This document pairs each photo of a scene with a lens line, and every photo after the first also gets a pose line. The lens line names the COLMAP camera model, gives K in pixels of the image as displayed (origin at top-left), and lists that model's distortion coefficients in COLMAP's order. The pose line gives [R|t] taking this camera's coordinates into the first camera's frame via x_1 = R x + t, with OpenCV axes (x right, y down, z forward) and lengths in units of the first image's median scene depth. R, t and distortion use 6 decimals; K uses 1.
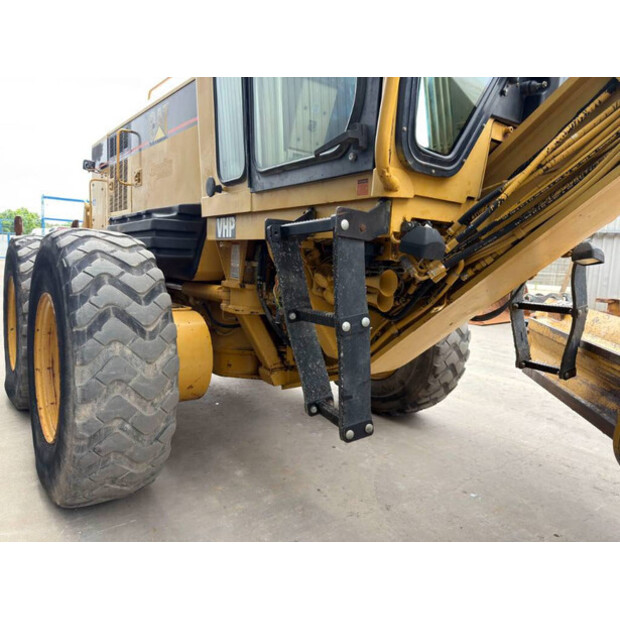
lens RADIAL K [[439.9, 0, 312.1], [0, 439.9, 313.0], [0, 0, 1]] dist [0.057891, -0.059925]
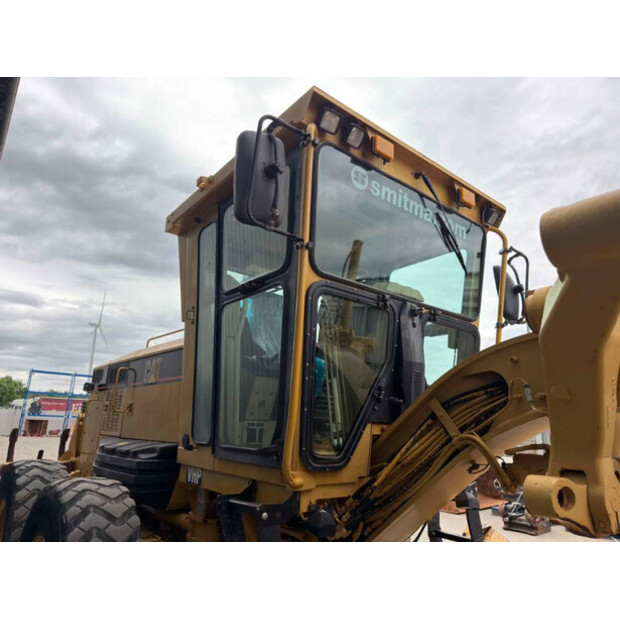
lens RADIAL K [[439.9, 0, 312.1], [0, 439.9, 313.0], [0, 0, 1]] dist [0.057891, -0.059925]
pose [[0.999436, 0.000460, 0.033580, 0.123816], [0.011605, 0.933585, -0.358169, -0.204587], [-0.031514, 0.358357, 0.933053, -0.459660]]
